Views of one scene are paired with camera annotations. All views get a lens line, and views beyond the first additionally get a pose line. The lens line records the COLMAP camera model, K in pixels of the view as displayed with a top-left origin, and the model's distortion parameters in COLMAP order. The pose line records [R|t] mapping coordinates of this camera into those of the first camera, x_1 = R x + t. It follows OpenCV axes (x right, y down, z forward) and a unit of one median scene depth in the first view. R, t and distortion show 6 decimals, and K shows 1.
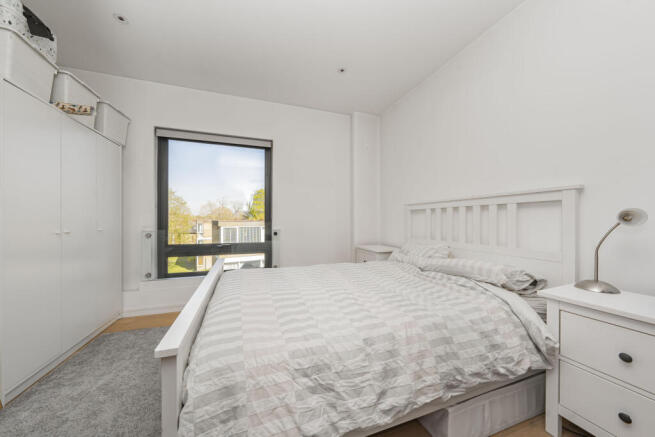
lens RADIAL K [[222.0, 0, 324.8], [0, 222.0, 220.0], [0, 0, 1]] dist [-0.001093, -0.000073]
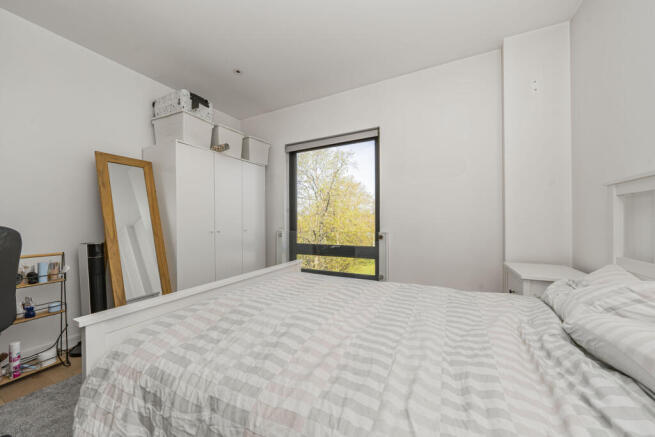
lens RADIAL K [[240.8, 0, 327.5], [0, 240.8, 222.1], [0, 0, 1]] dist [-0.001821, -0.000276]
pose [[0.695696, -0.007910, -0.718293, 0.315687], [0.009603, 0.999952, -0.001711, 0.003109], [0.718272, -0.005707, 0.695739, 0.246317]]
